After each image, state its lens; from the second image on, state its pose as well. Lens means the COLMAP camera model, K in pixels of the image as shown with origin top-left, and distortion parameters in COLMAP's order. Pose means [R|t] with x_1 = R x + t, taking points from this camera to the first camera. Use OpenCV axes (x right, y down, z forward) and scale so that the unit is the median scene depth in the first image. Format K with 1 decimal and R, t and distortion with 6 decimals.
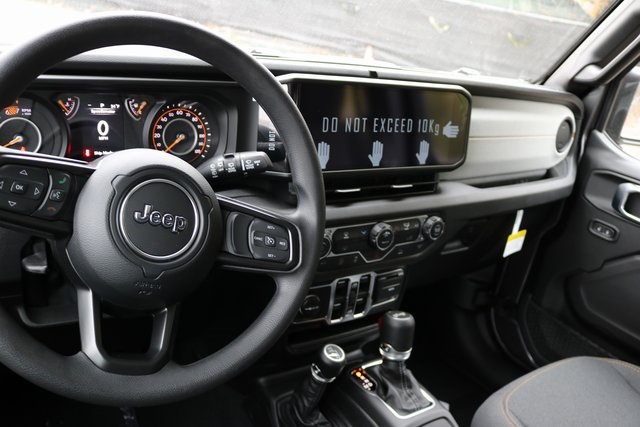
lens RADIAL K [[526.4, 0, 318.7], [0, 526.4, 214.3], [0, 0, 1]] dist [-0.130745, 0.074067]
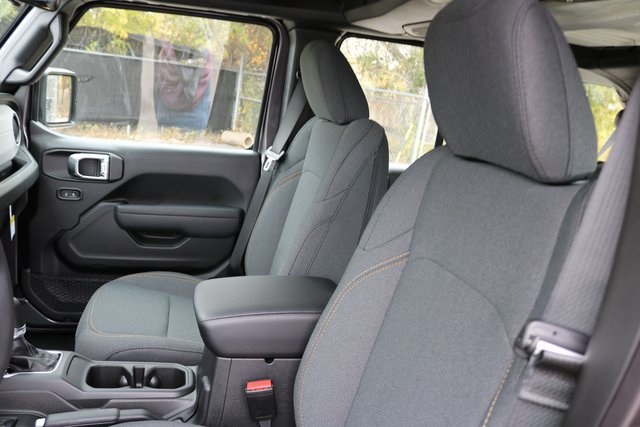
lens RADIAL K [[524.6, 0, 315.6], [0, 524.6, 212.1], [0, 0, 1]] dist [-0.134196, 0.085994]
pose [[0.348670, -0.313112, 0.883397, -0.557371], [0.293015, 0.931716, 0.214587, -0.031090], [-0.890265, 0.184028, 0.416608, -0.120152]]
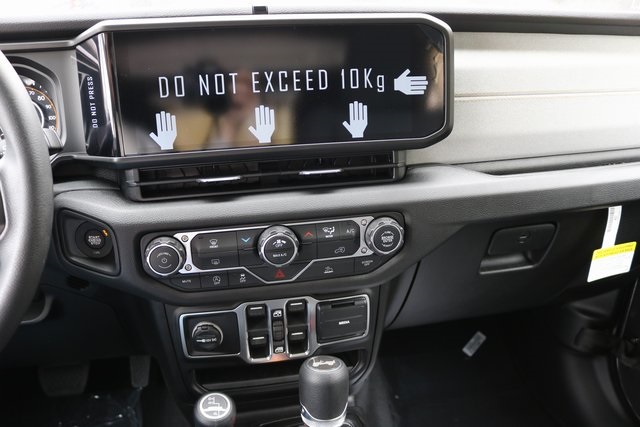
lens RADIAL K [[524.6, 0, 318.2], [0, 524.6, 212.3], [0, 0, 1]] dist [-0.134196, 0.085994]
pose [[0.915601, 0.002654, -0.402078, 0.443091], [-0.007141, 0.999928, -0.009662, 0.004095], [0.402024, 0.011718, 0.915554, 0.407034]]
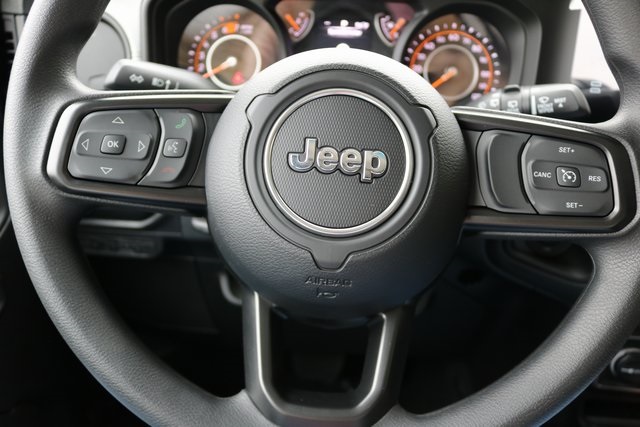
lens RADIAL K [[524.6, 0, 319.8], [0, 524.6, 216.5], [0, 0, 1]] dist [-0.134196, 0.085994]
pose [[0.807331, 0.127579, -0.576142, 0.004697], [-0.129362, 0.990864, 0.038142, 0.028973], [0.575745, 0.043738, 0.816459, 0.326092]]
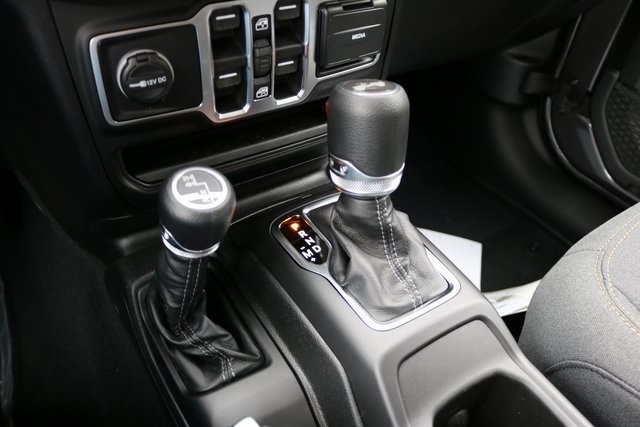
lens RADIAL K [[524.6, 0, 320.9], [0, 524.6, 211.2], [0, 0, 1]] dist [-0.134196, 0.085994]
pose [[0.997010, -0.054437, -0.054848, 0.141622], [0.069273, 0.944153, 0.322143, 0.160639], [0.034248, -0.324979, 0.945101, 0.623330]]
